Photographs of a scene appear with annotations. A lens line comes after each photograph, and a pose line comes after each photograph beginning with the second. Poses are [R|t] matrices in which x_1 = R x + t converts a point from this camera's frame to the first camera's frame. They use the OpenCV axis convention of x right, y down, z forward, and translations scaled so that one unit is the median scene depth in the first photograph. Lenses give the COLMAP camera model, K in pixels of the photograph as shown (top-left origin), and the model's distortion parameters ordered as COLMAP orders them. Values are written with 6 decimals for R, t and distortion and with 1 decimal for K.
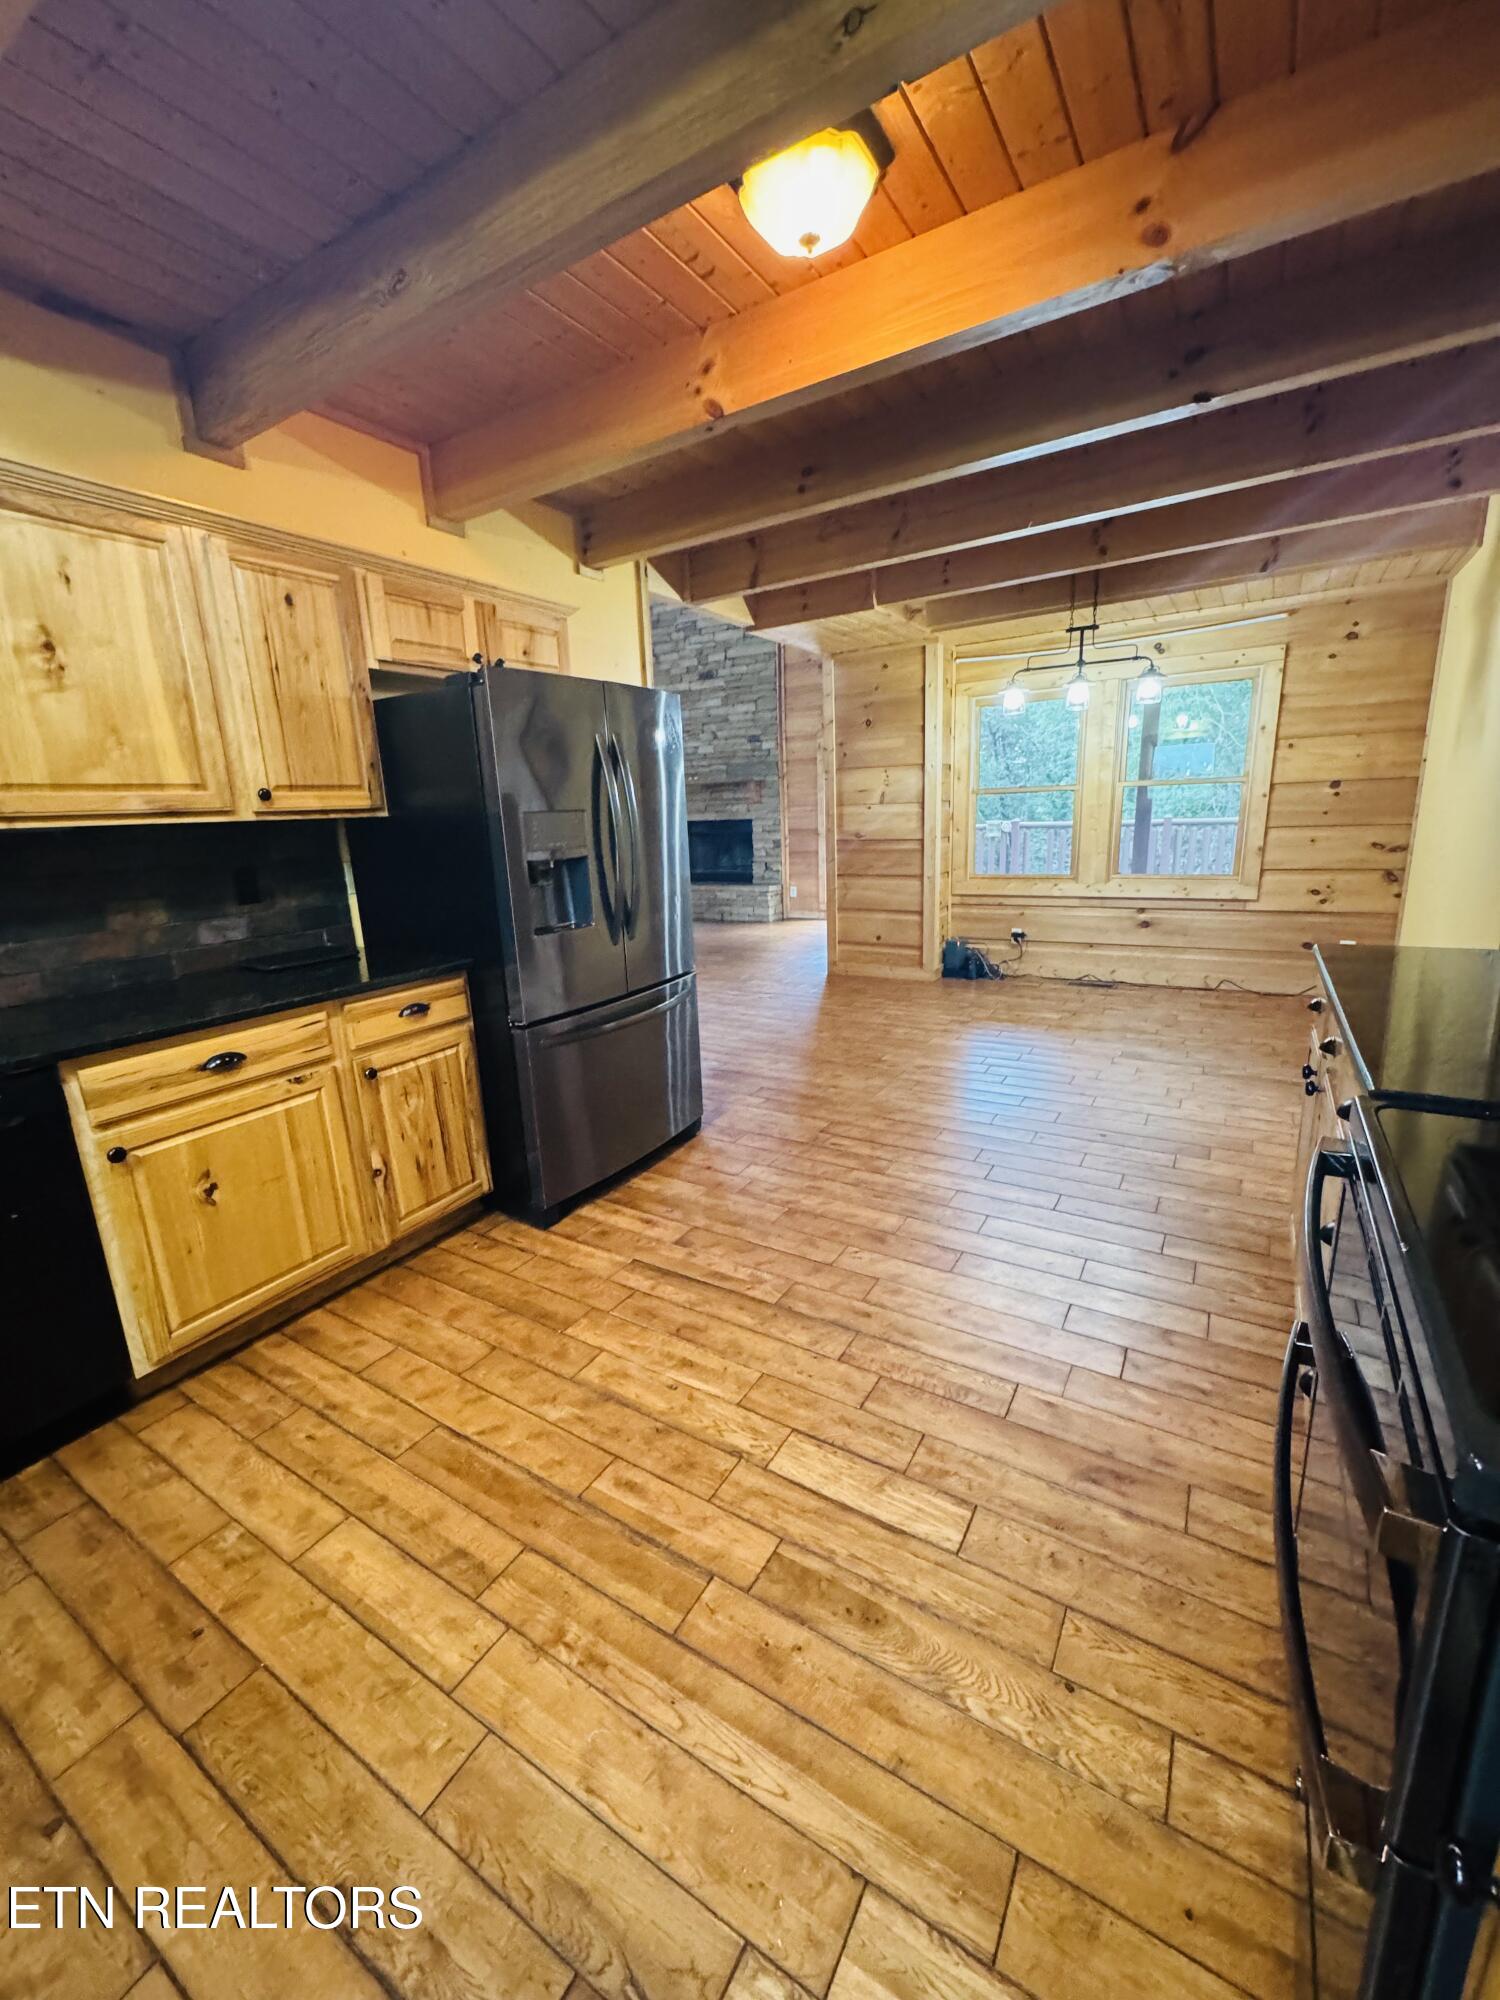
lens RADIAL K [[801.8, 0, 749.6], [0, 801.8, 997.5], [0, 0, 1]] dist [0.001459, 0.000004]
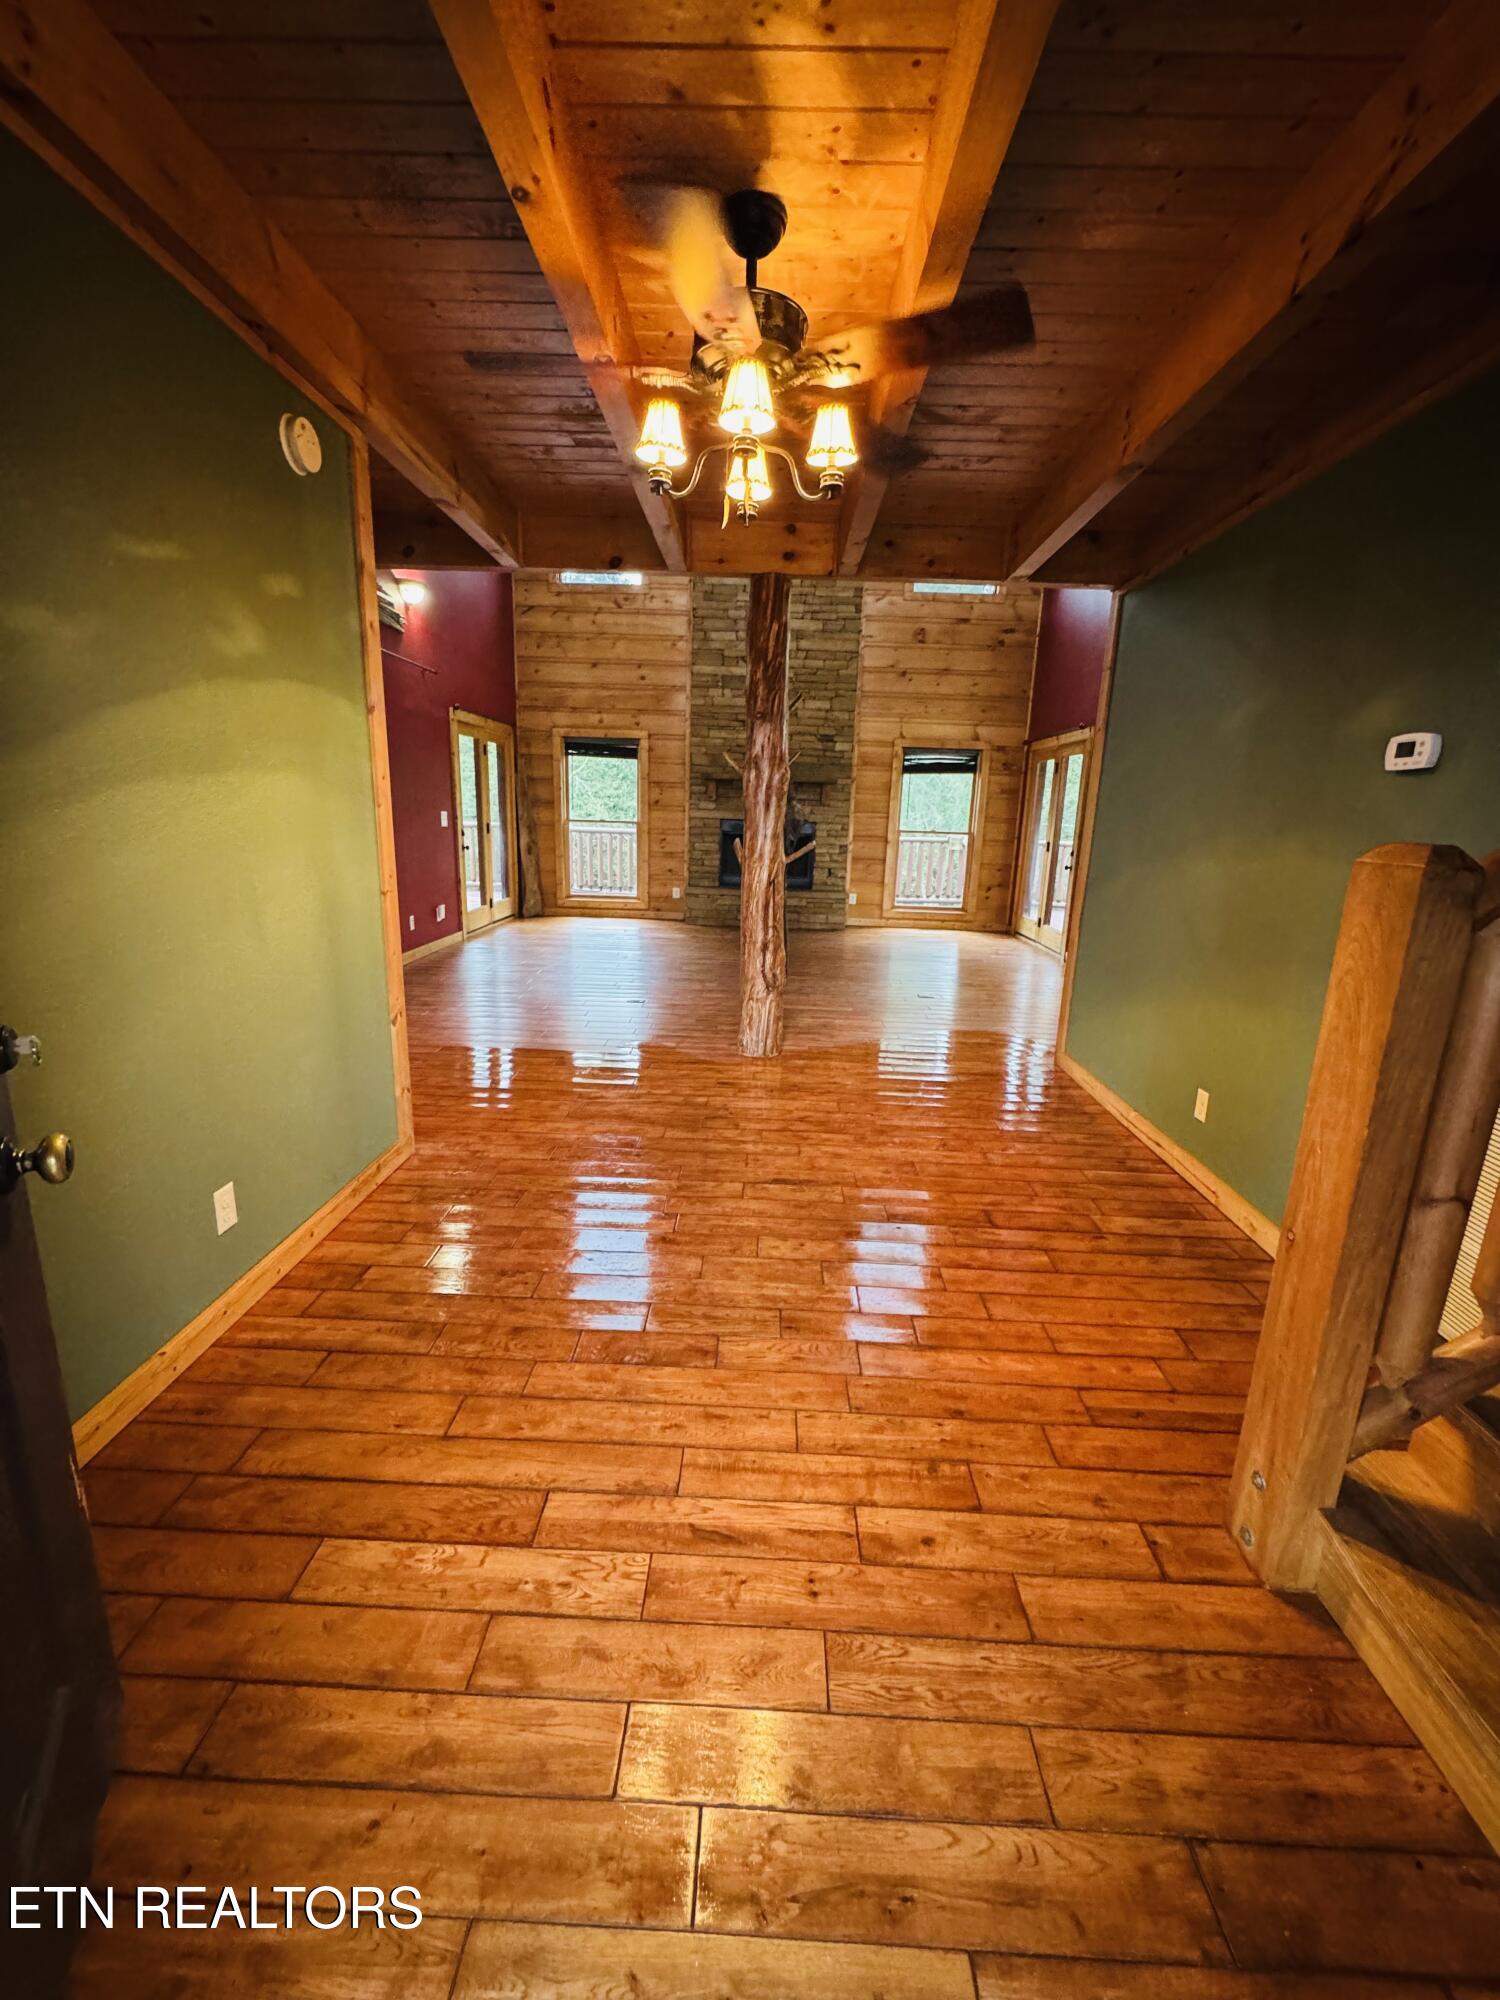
lens RADIAL K [[801.8, 0, 752.4], [0, 801.8, 997.4], [0, 0, 1]] dist [0.001459, 0.000004]
pose [[0.860678, -0.050972, 0.506591, -0.563815], [0.052595, 0.998554, 0.011117, -0.029622], [-0.506425, 0.017076, 0.862115, 0.224739]]
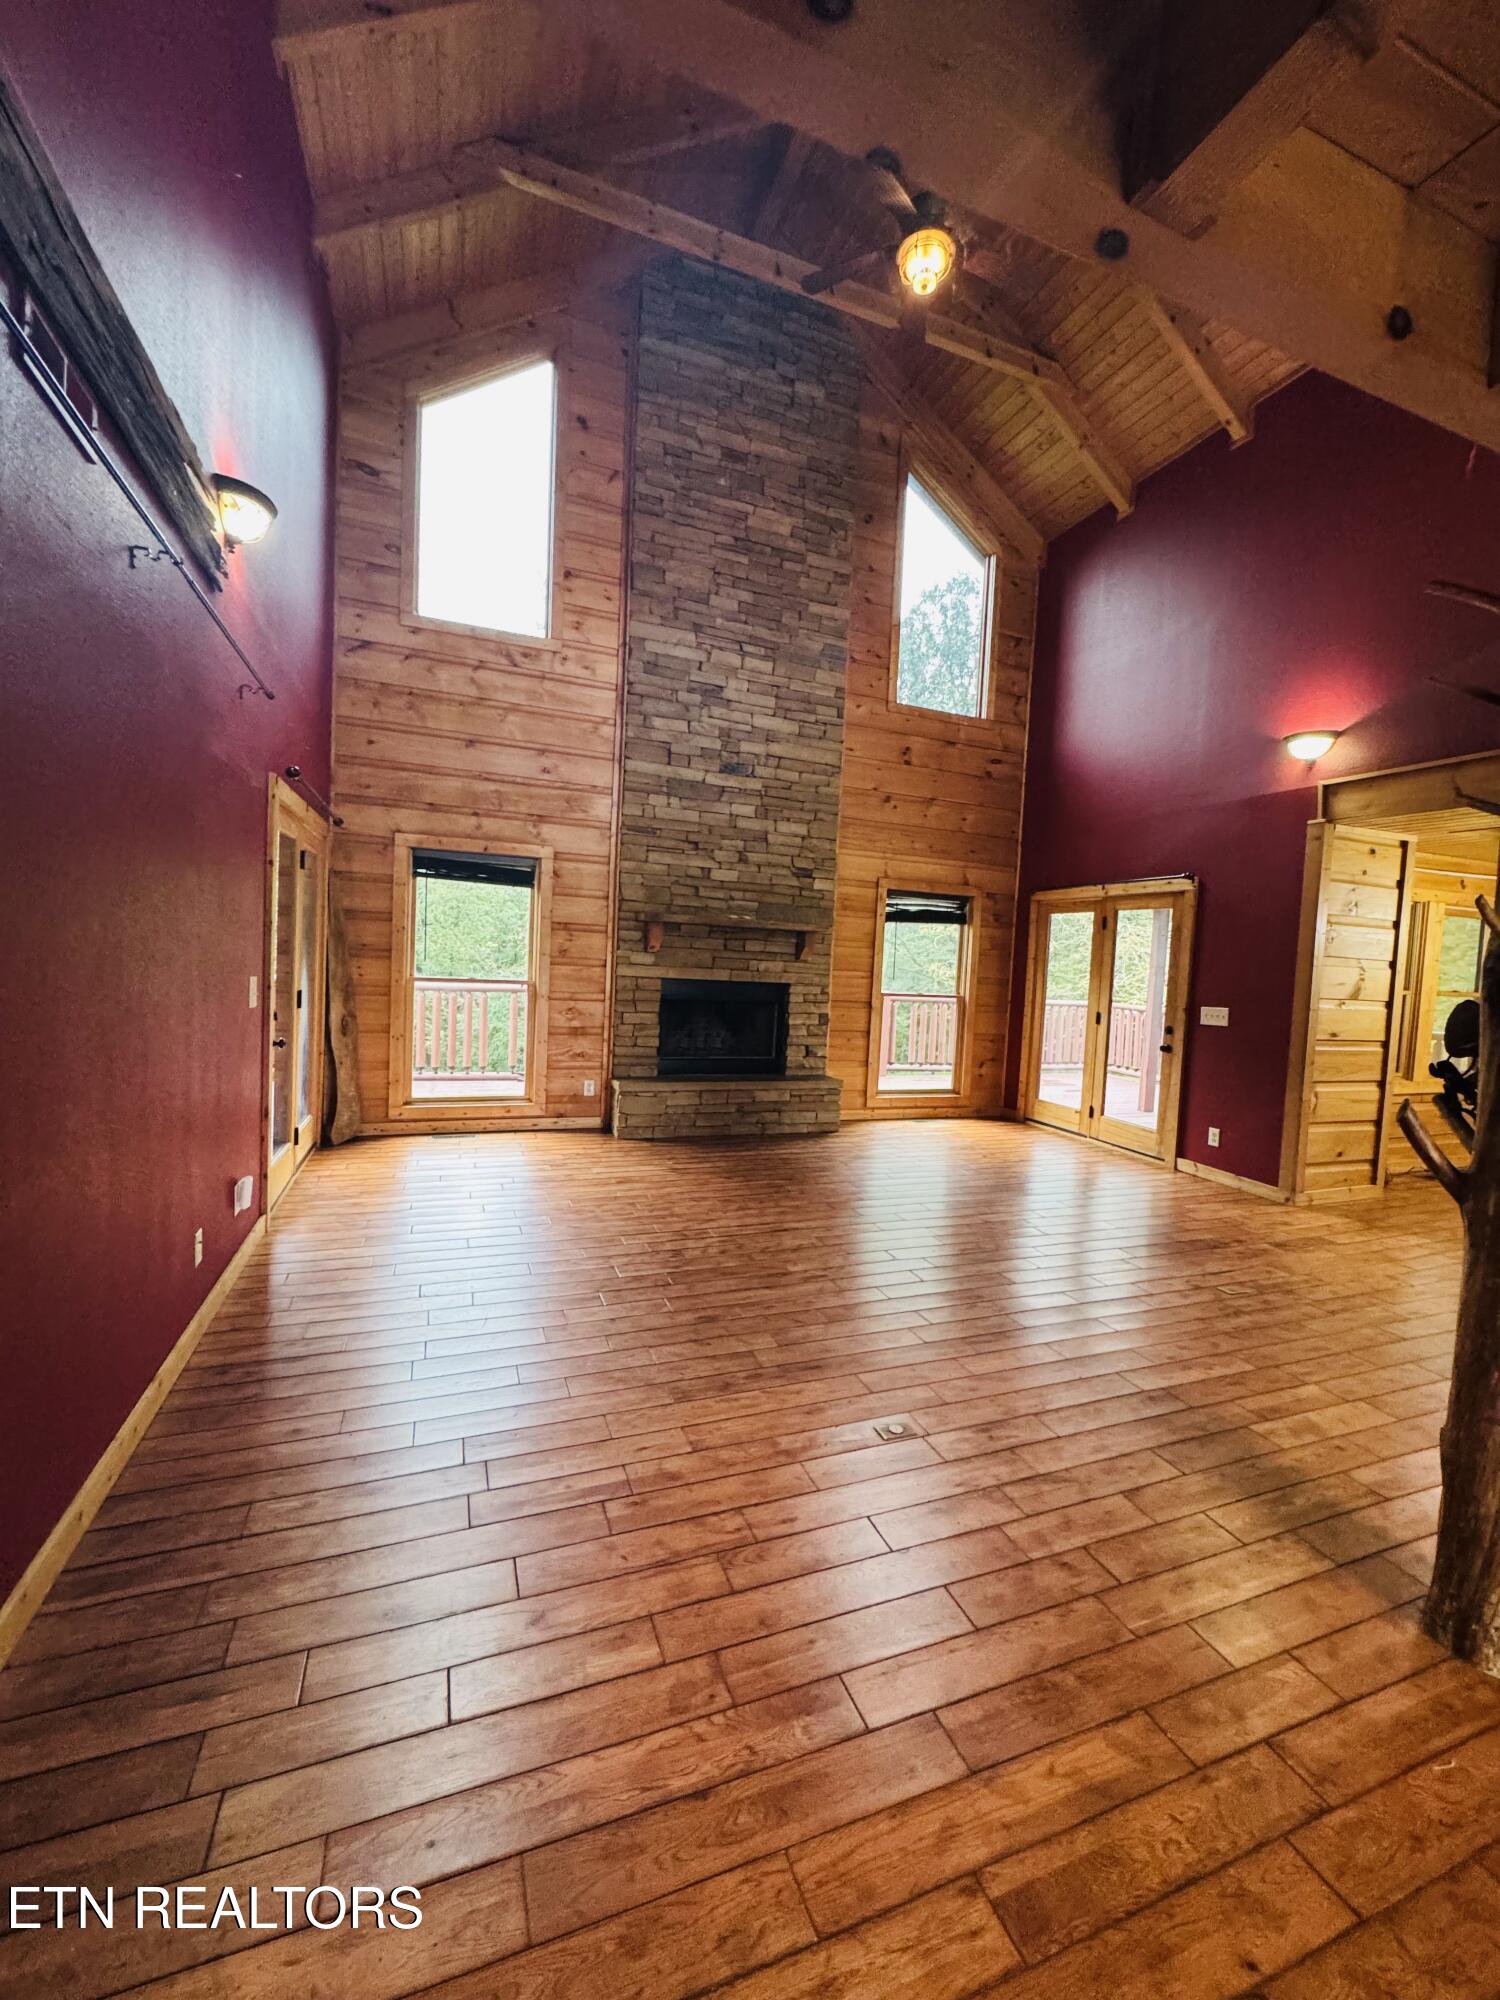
lens RADIAL K [[801.8, 0, 746.7], [0, 801.8, 997.0], [0, 0, 1]] dist [0.001459, 0.000004]
pose [[0.601496, 0.027249, 0.798411, -0.578667], [0.112058, 0.986659, -0.118094, -0.135847], [-0.790978, 0.160501, 0.590418, 0.634165]]
